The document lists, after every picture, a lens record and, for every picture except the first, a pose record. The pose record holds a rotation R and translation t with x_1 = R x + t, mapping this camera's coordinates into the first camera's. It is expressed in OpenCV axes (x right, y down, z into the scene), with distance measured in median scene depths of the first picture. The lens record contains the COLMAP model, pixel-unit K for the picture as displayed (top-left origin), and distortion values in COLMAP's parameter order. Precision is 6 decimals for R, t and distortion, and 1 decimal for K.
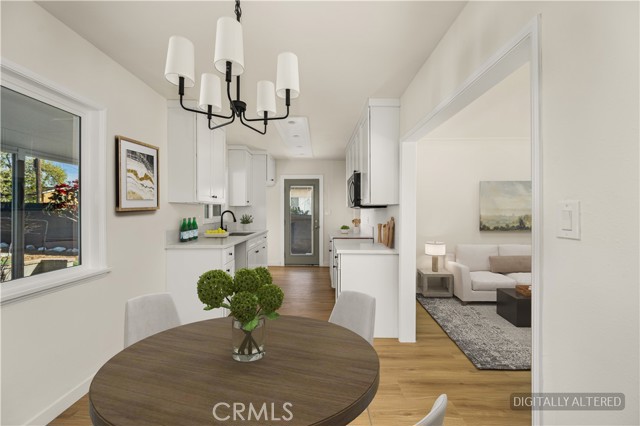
lens RADIAL K [[260.2, 0, 323.9], [0, 260.2, 212.0], [0, 0, 1]] dist [0.000392, -0.000089]
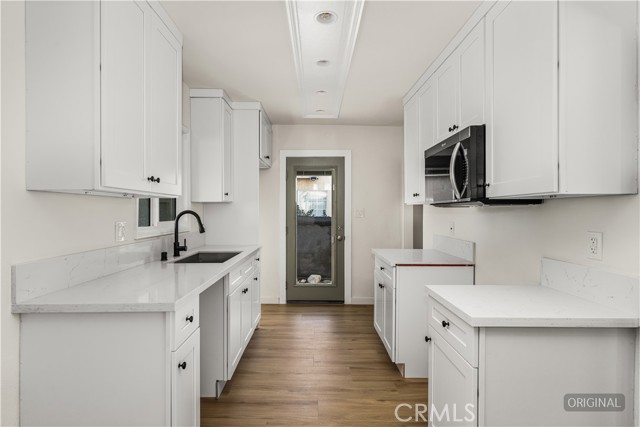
lens RADIAL K [[332.7, 0, 315.9], [0, 332.7, 213.0], [0, 0, 1]] dist [-0.001422, -0.000038]
pose [[0.999987, -0.001747, -0.004810, -0.094067], [0.001761, 0.999994, 0.002996, -0.001774], [0.004805, -0.003005, 0.999984, 0.285169]]
